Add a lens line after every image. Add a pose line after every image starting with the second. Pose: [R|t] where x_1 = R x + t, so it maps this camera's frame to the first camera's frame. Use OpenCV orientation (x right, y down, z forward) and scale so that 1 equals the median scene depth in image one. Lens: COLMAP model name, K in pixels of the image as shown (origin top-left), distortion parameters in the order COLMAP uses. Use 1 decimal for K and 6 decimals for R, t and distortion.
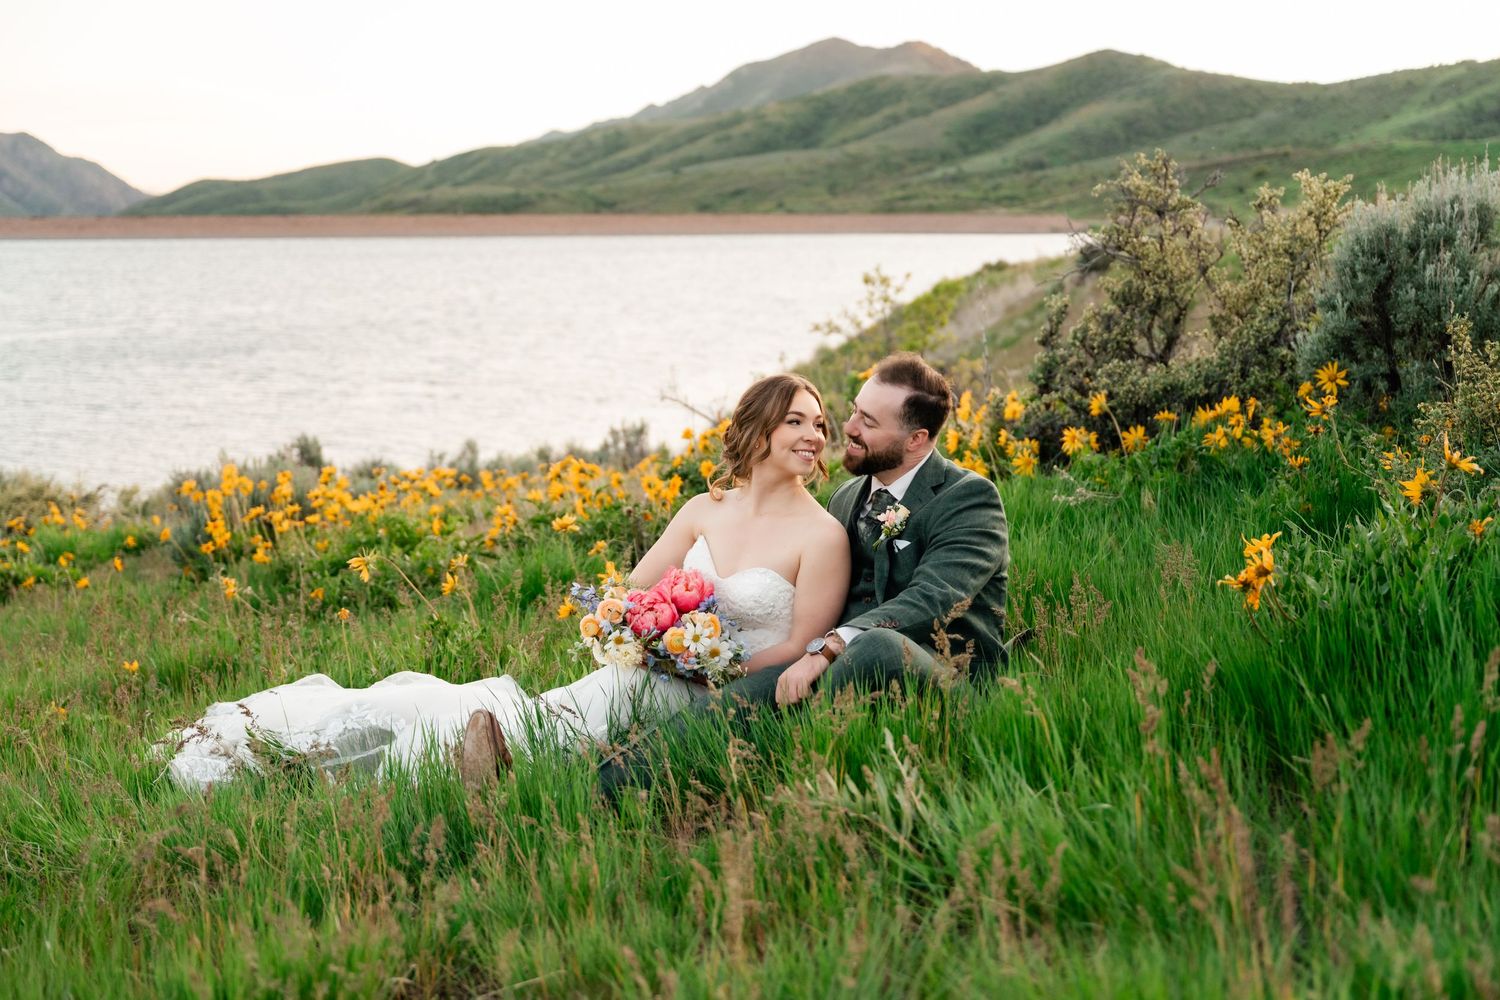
lens RADIAL K [[2000.5, 0, 755.3], [0, 2000.5, 558.6], [0, 0, 1]] dist [-0.009723, 0.004393]
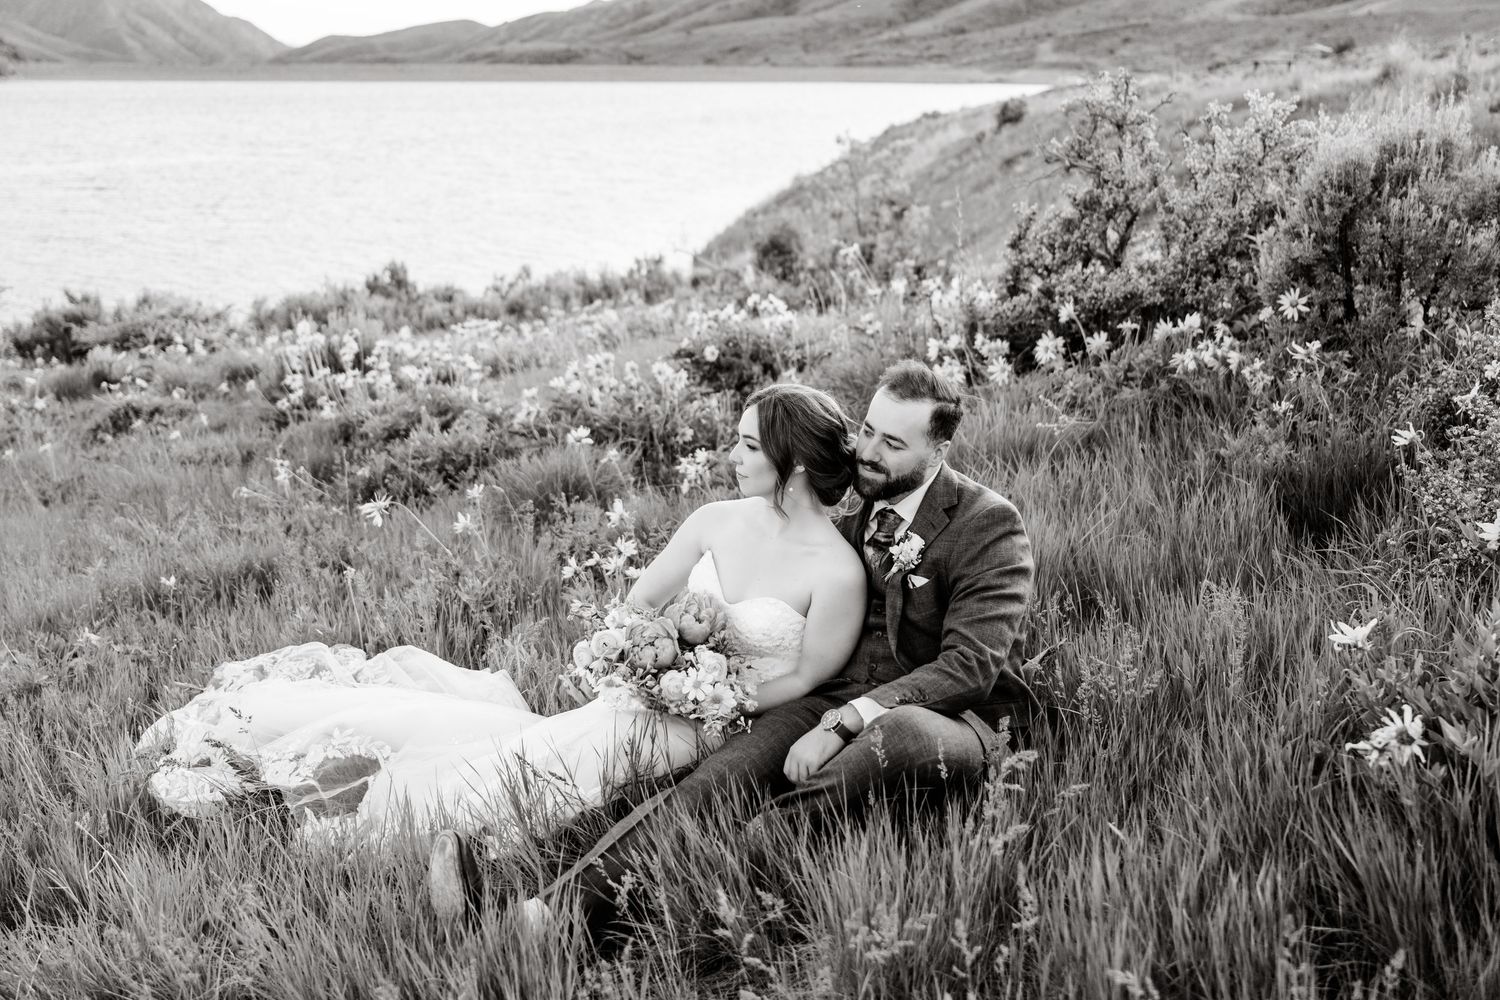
lens RADIAL K [[1404.3, 0, 774.1], [0, 1404.3, 502.4], [0, 0, 1]] dist [-0.007514, 0.004143]
pose [[0.999789, 0.002844, 0.020360, -0.002063], [-0.005590, 0.990679, 0.136105, -0.032638], [-0.019783, -0.136190, 0.990485, 0.093452]]
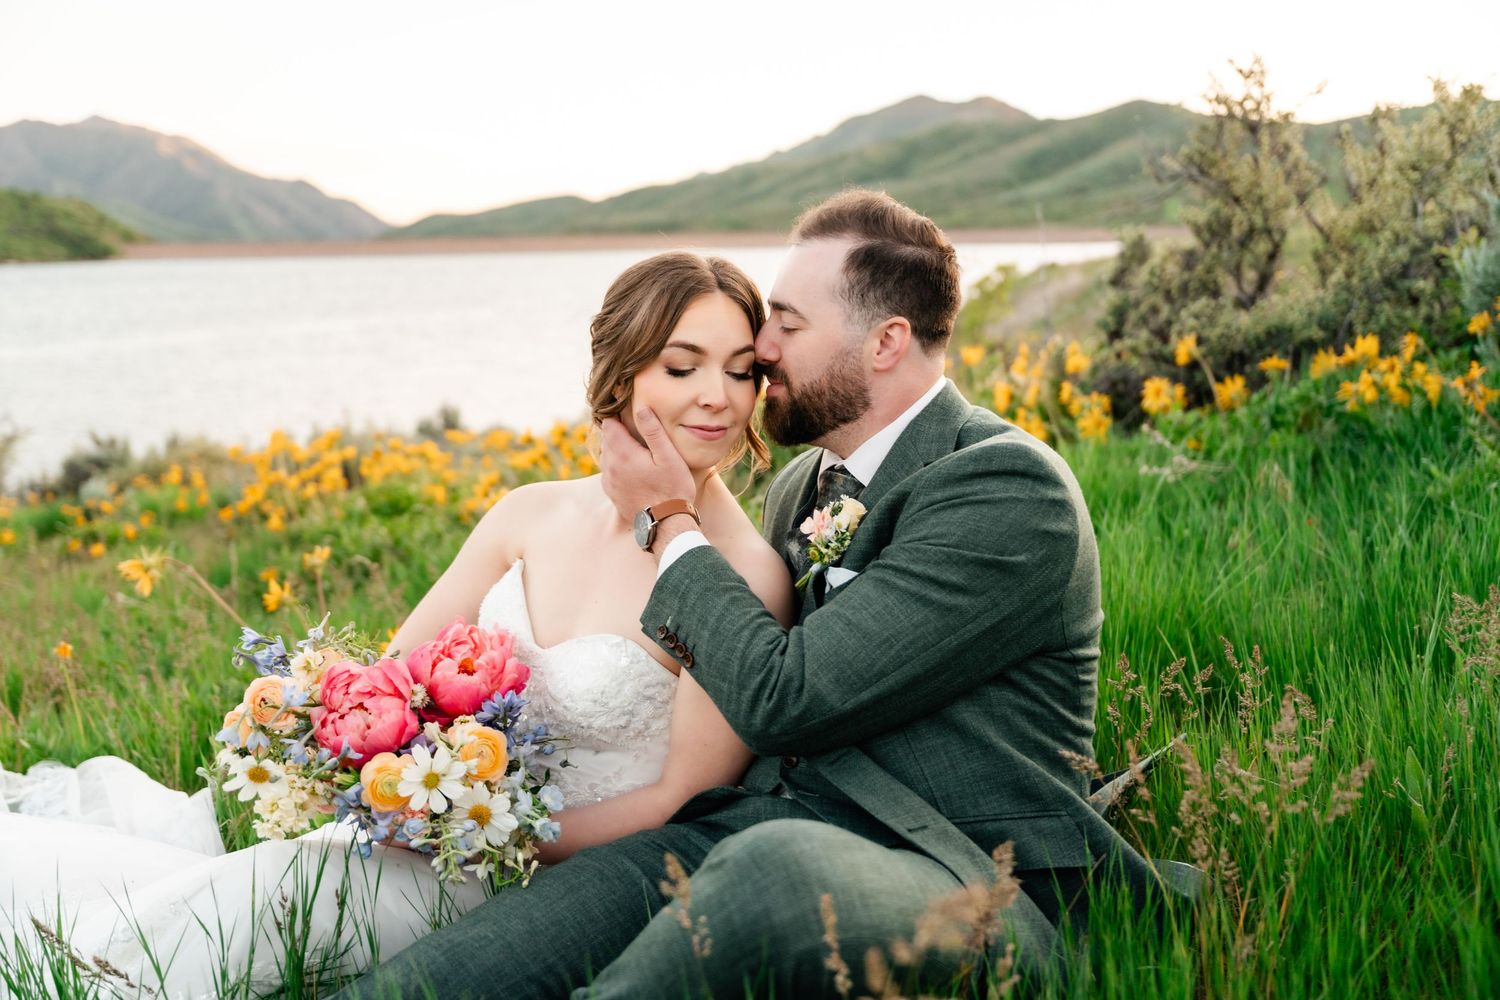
lens RADIAL K [[1469.1, 0, 750.0], [0, 1469.1, 500.0], [0, 0, 1]] dist [0.009250, -0.007470]
pose [[0.996857, 0.002703, -0.079179, 0.017949], [-0.002625, 0.999996, 0.001082, -0.007030], [0.079181, -0.000871, 0.996860, 0.164602]]
